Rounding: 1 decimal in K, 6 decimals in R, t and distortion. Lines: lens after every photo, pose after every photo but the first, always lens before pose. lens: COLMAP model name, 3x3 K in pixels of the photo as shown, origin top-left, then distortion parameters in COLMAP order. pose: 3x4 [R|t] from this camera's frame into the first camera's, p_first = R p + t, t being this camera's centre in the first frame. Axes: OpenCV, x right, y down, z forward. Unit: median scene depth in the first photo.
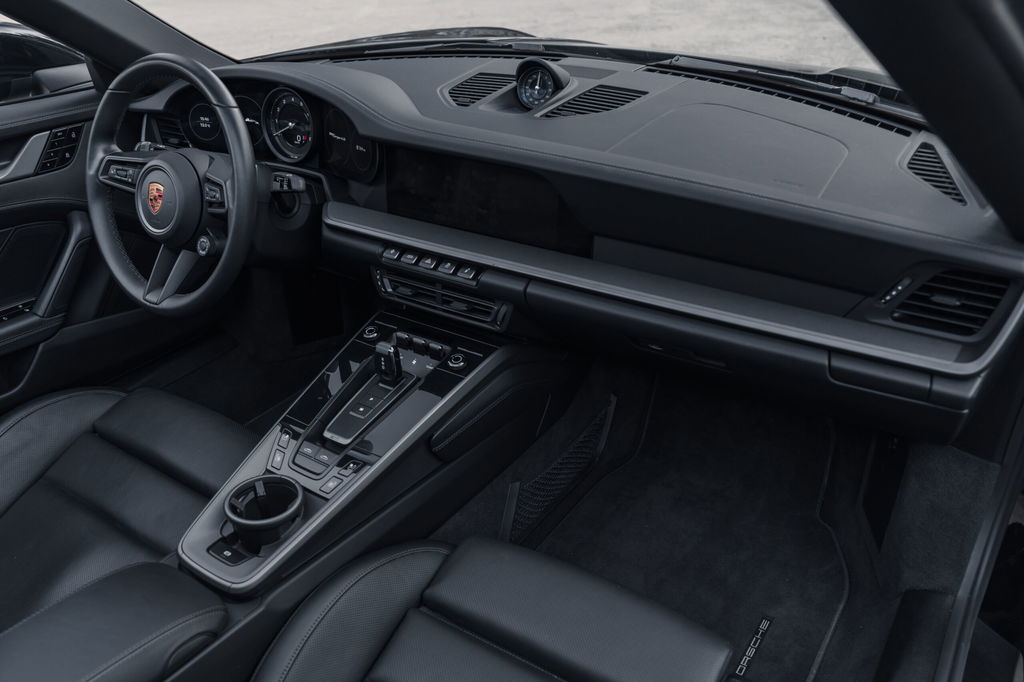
lens RADIAL K [[822.2, 0, 512.3], [0, 822.2, 342.3], [0, 0, 1]] dist [-0.087150, 0.001145]
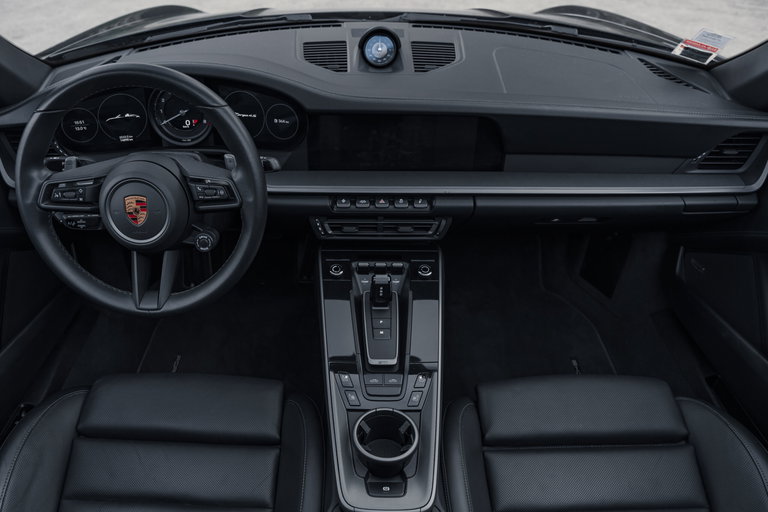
lens RADIAL K [[548.0, 0, 379.3], [0, 548.0, 254.5], [0, 0, 1]] dist [-0.166518, 0.111934]
pose [[0.835458, -0.299960, 0.460471, -0.508852], [0.248556, 0.953548, 0.170192, -0.163574], [-0.490132, -0.027736, 0.871207, 0.279116]]
